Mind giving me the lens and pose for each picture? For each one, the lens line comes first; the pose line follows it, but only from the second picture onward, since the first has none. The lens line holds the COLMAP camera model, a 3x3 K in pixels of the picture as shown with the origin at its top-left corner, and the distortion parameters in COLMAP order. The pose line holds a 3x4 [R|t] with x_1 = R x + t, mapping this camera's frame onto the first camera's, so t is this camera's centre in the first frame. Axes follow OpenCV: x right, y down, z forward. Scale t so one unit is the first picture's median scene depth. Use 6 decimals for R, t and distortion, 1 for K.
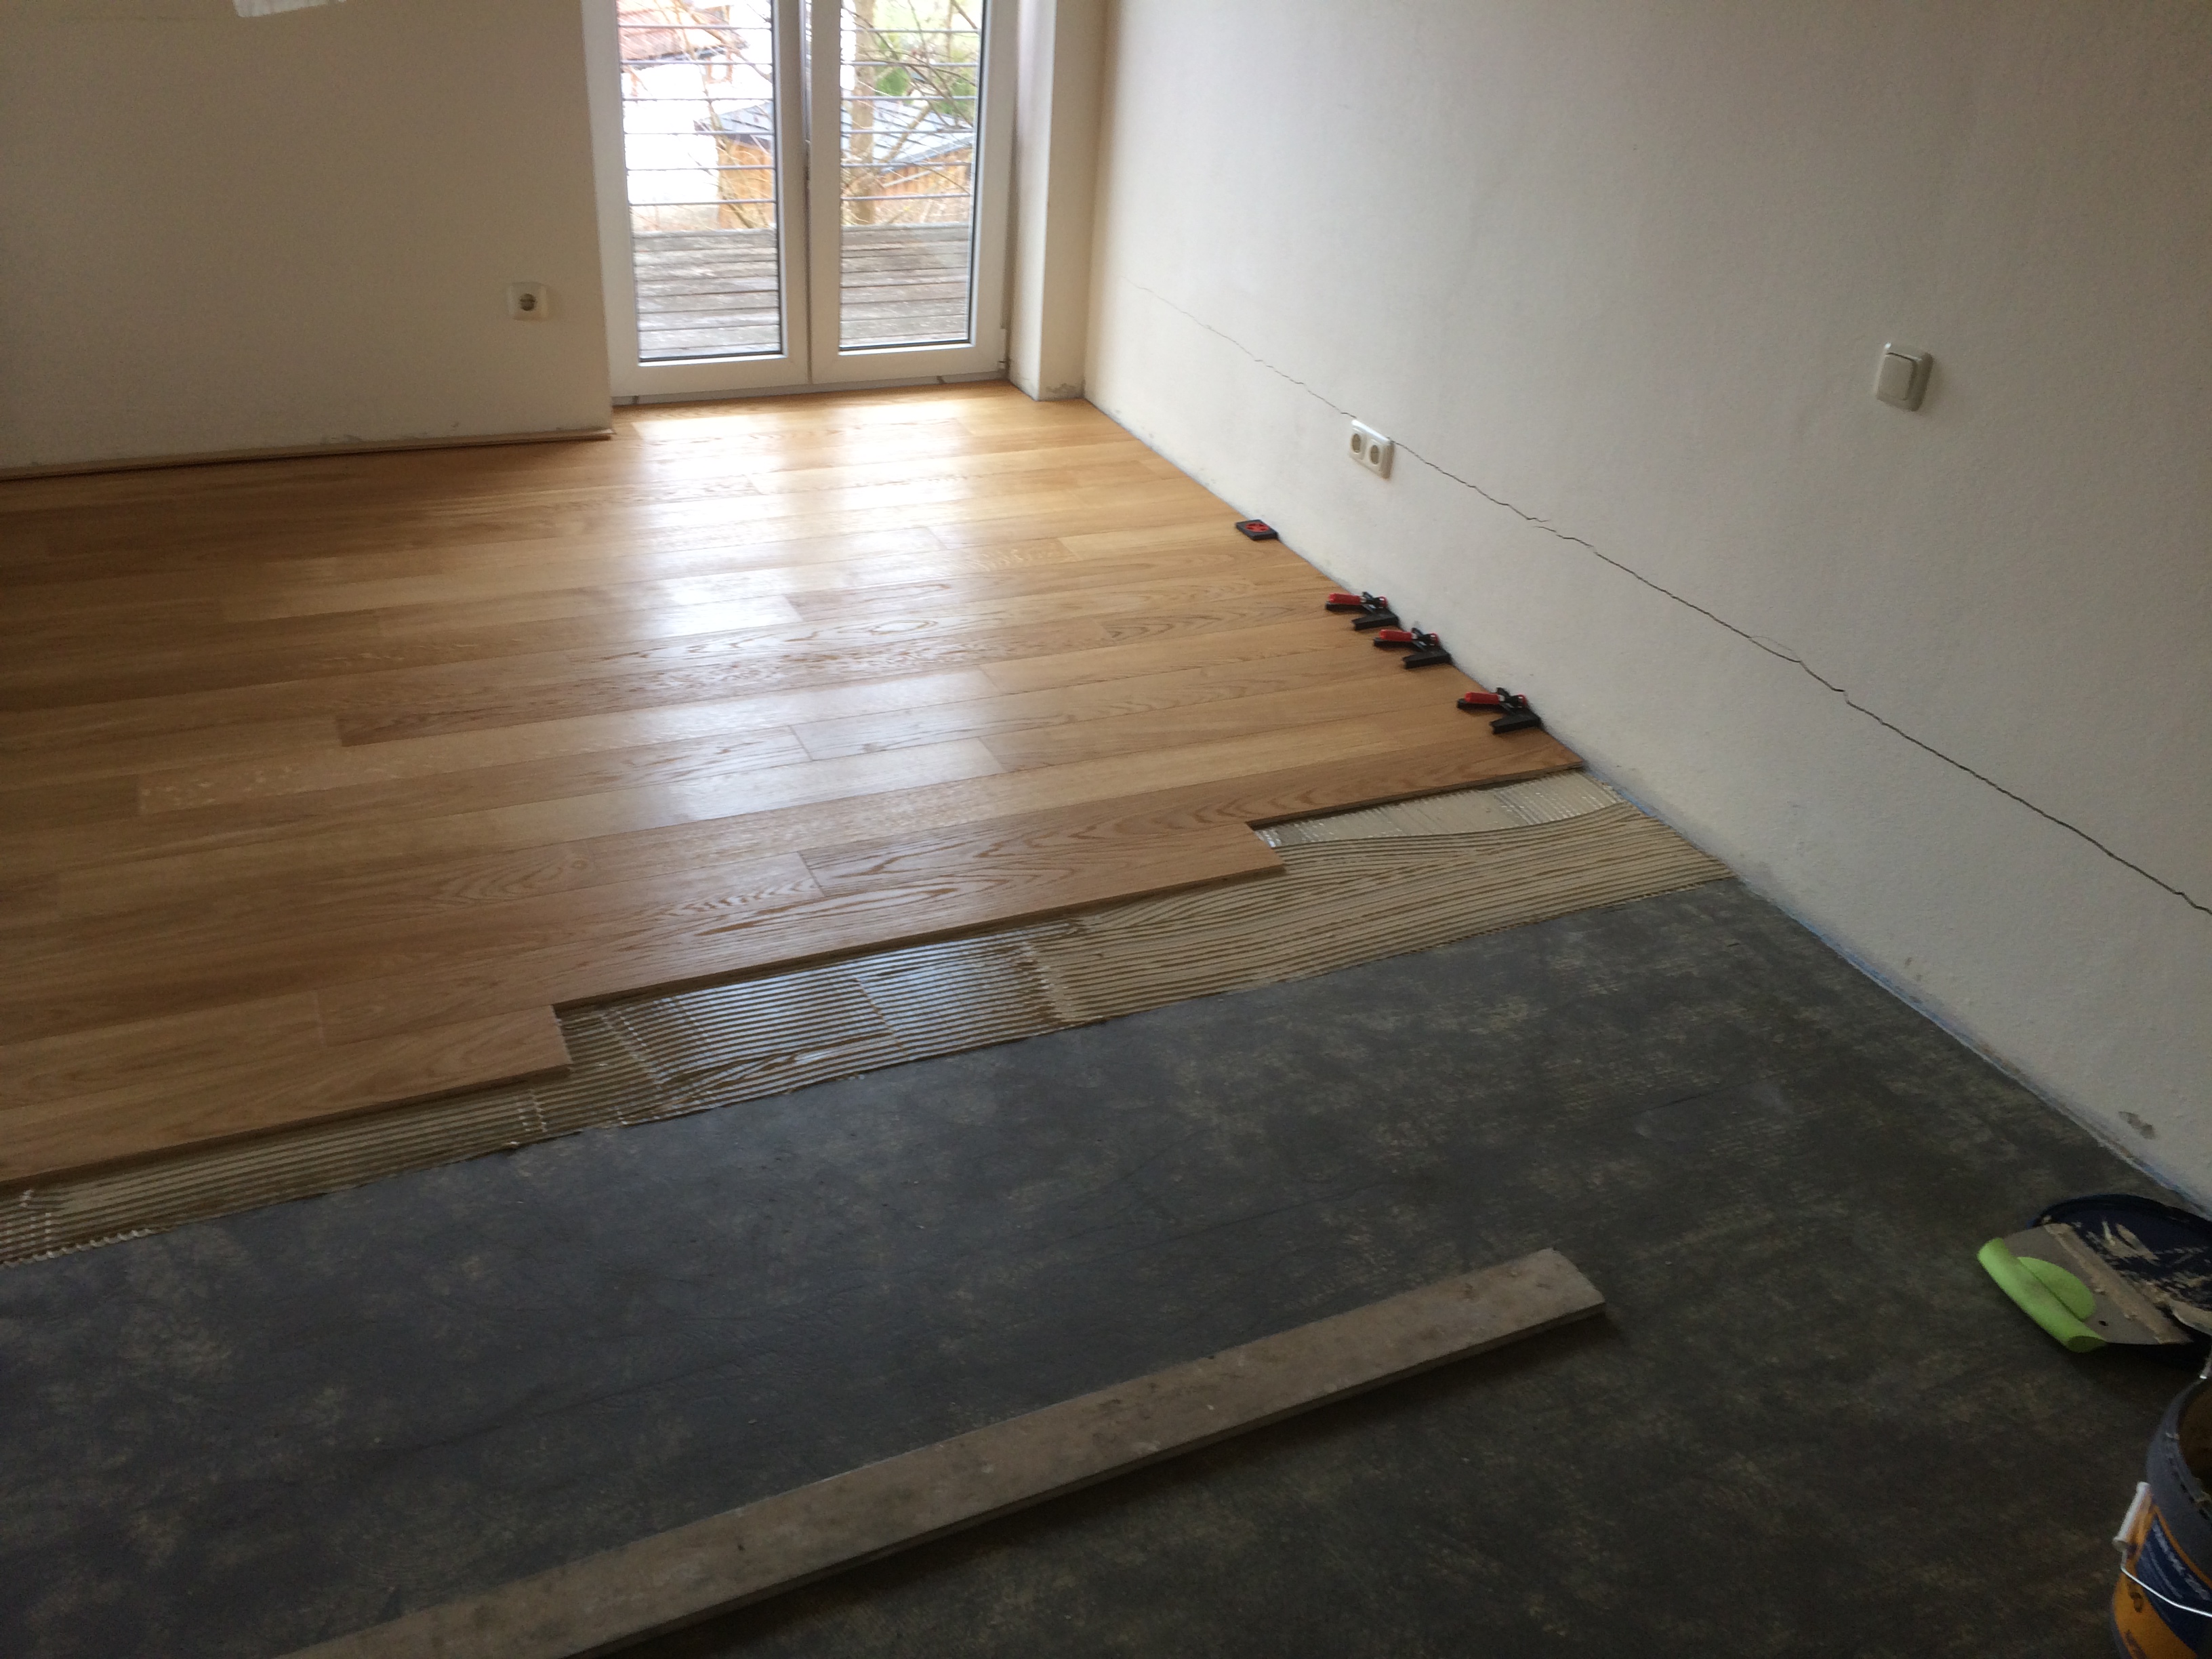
lens RADIAL K [[1889.4, 0, 1106.0], [0, 1889.4, 829.5], [0, 0, 1]] dist [0.101480, -0.155692]
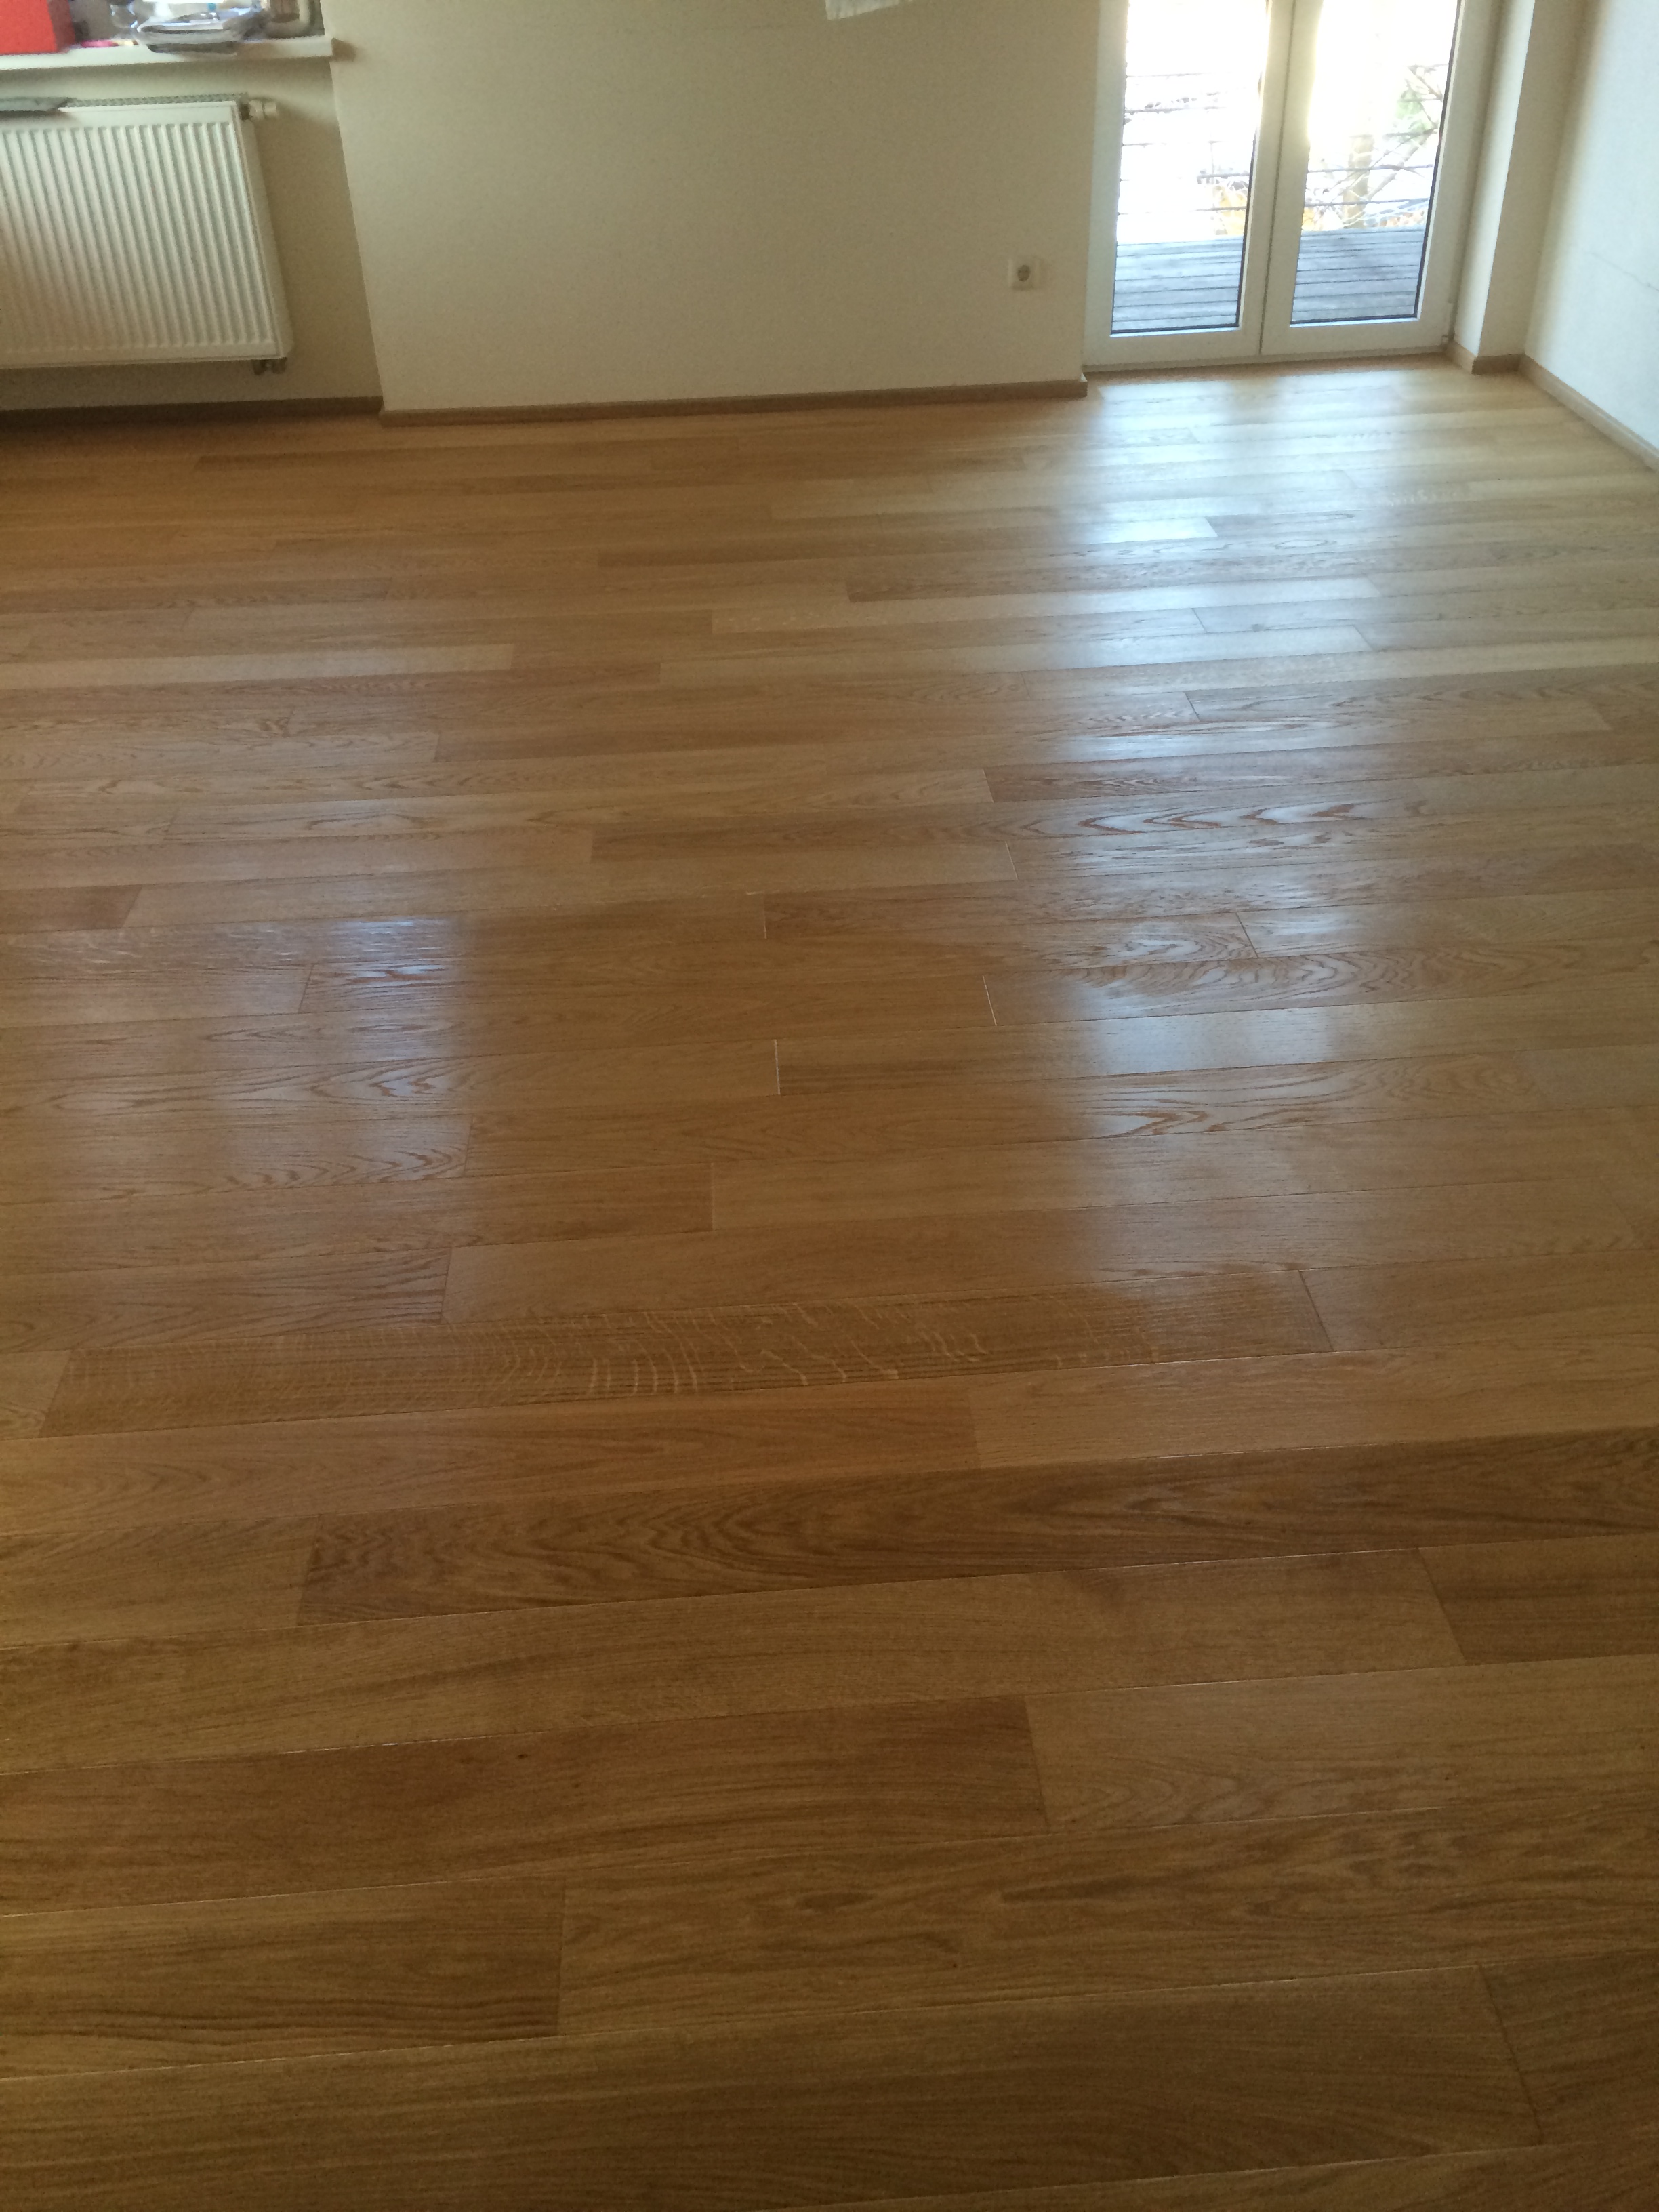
lens RADIAL K [[1889.4, 0, 829.5], [0, 1889.4, 1106.0], [0, 0, 1]] dist [0.101480, -0.155692]
pose [[0.931665, 0.135128, -0.337256, 0.063407], [-0.103763, 0.988562, 0.109444, 0.138368], [0.348187, -0.066970, 0.935030, -0.213154]]
